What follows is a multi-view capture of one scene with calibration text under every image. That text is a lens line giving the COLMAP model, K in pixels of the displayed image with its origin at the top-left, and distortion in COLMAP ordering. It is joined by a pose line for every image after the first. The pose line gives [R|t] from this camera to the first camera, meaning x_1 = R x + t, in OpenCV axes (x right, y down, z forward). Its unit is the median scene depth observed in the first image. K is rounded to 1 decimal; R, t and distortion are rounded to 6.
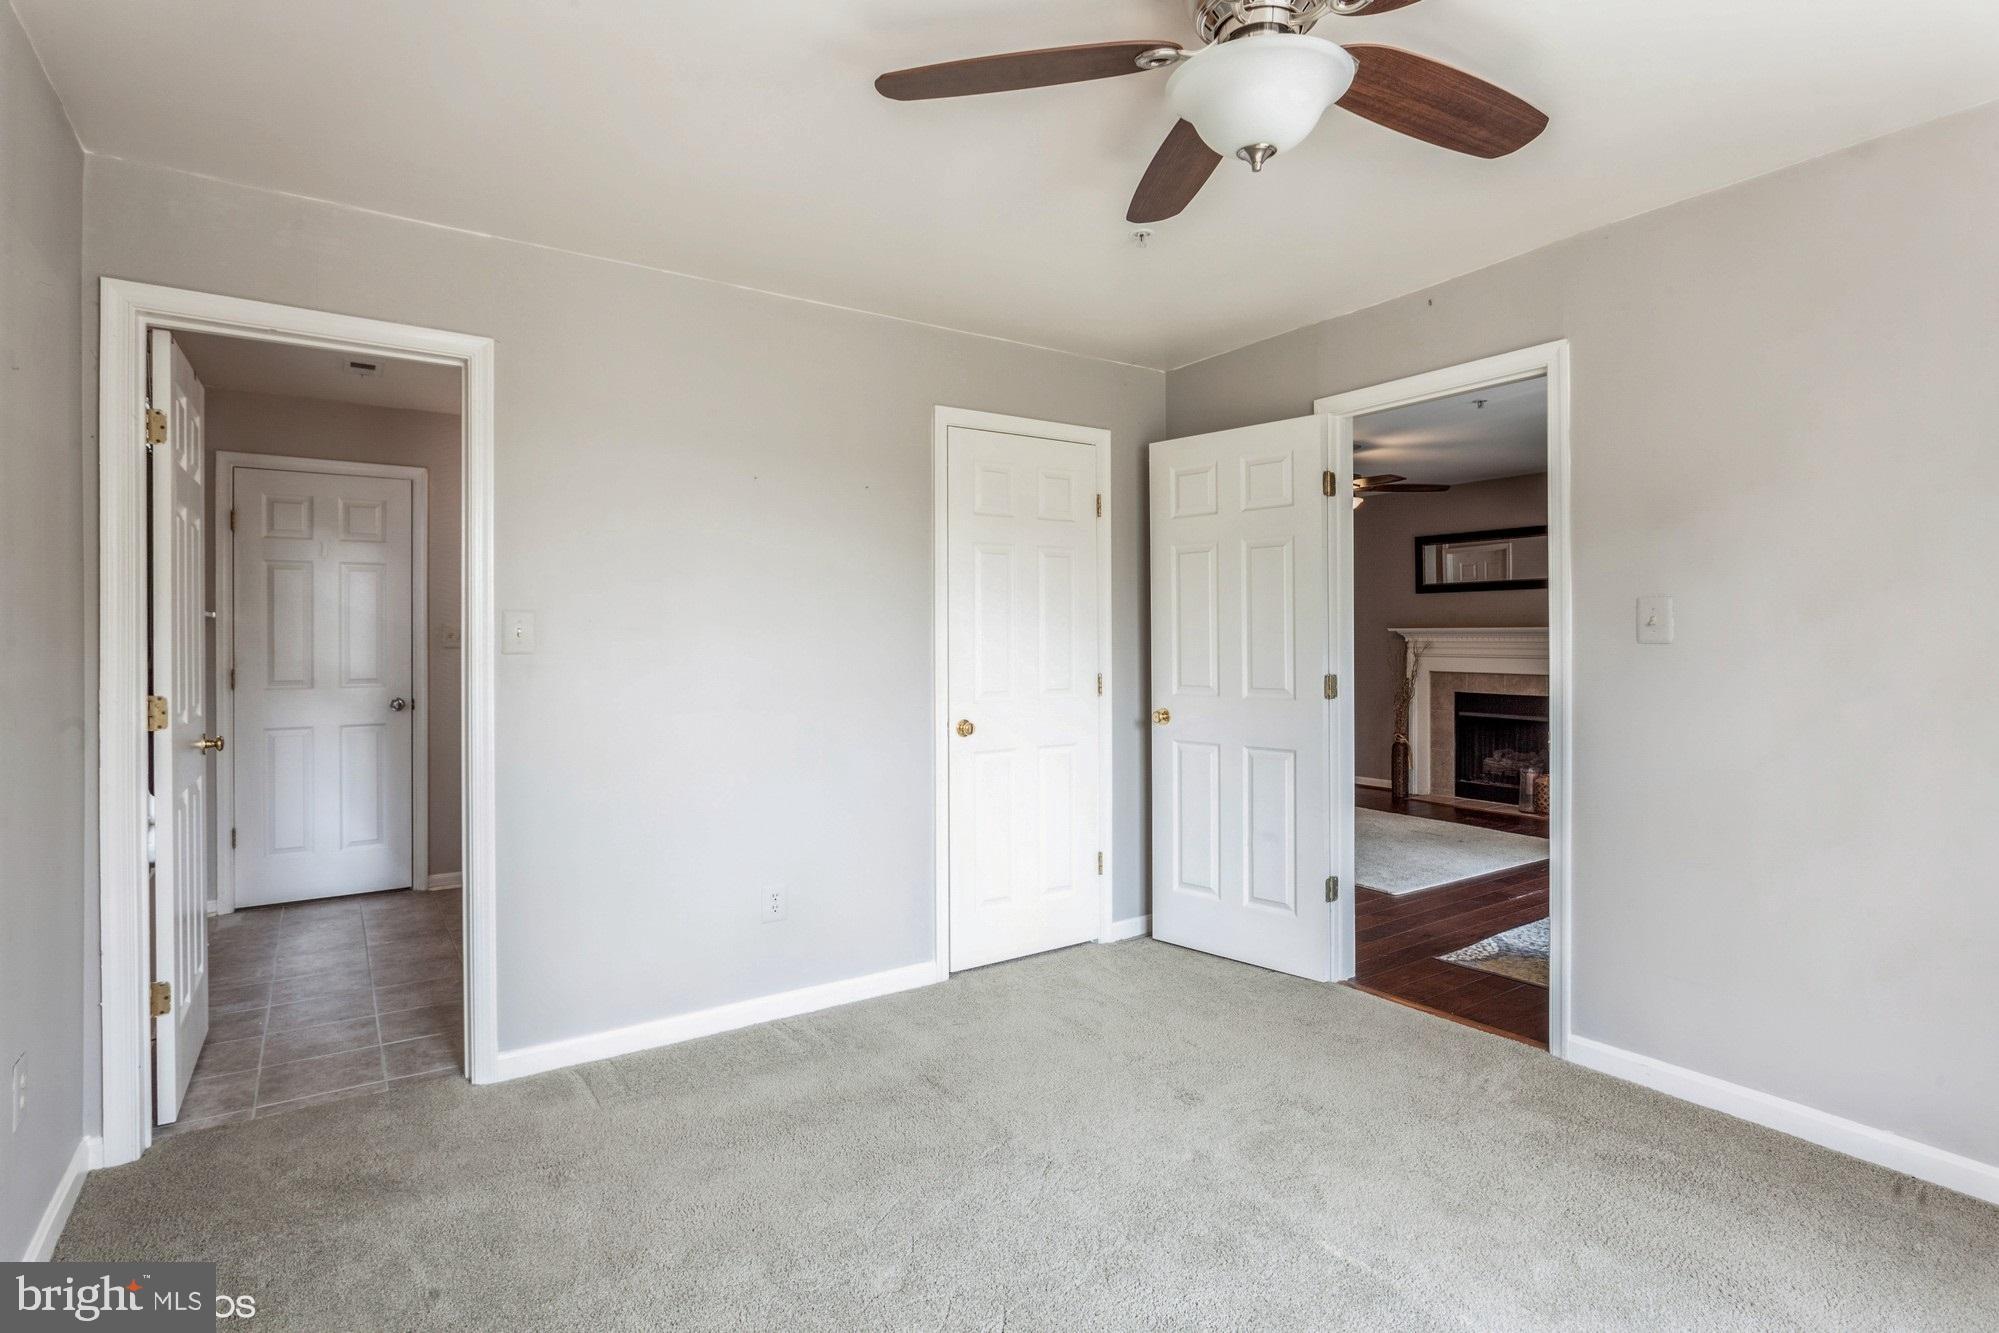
lens RADIAL K [[995.0, 0, 994.4], [0, 995.0, 649.3], [0, 0, 1]] dist [-0.004301, 0.005497]
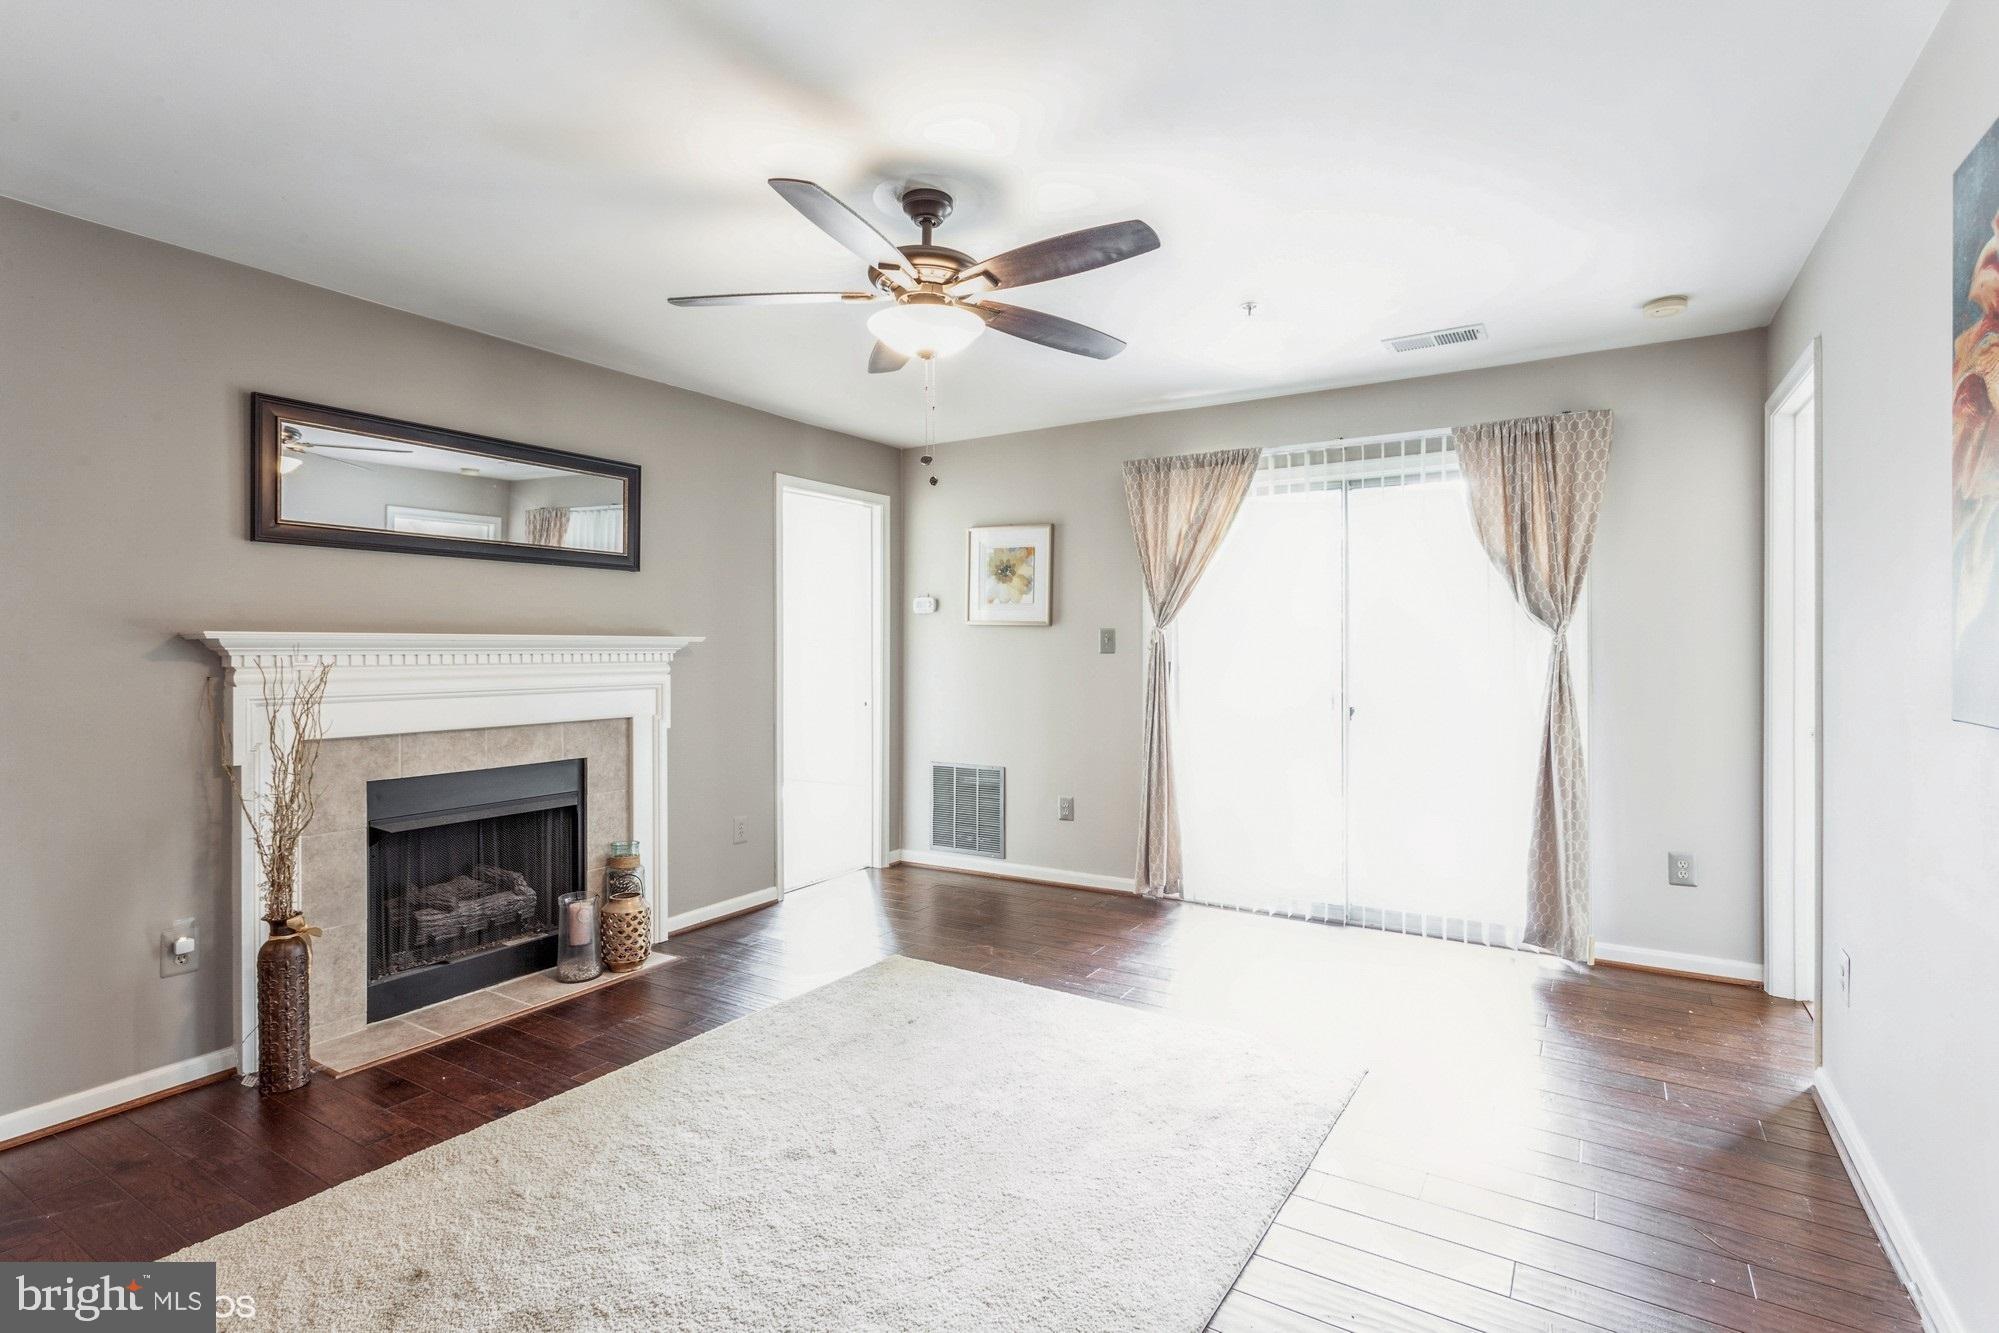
lens RADIAL K [[954.0, 0, 1014.9], [0, 954.0, 647.1], [0, 0, 1]] dist [-0.001146, 0.000340]
pose [[-0.418549, 0.007012, 0.908167, -0.031369], [0.012564, 0.999919, -0.001930, -0.011273], [-0.908107, 0.010602, -0.418604, 0.913387]]
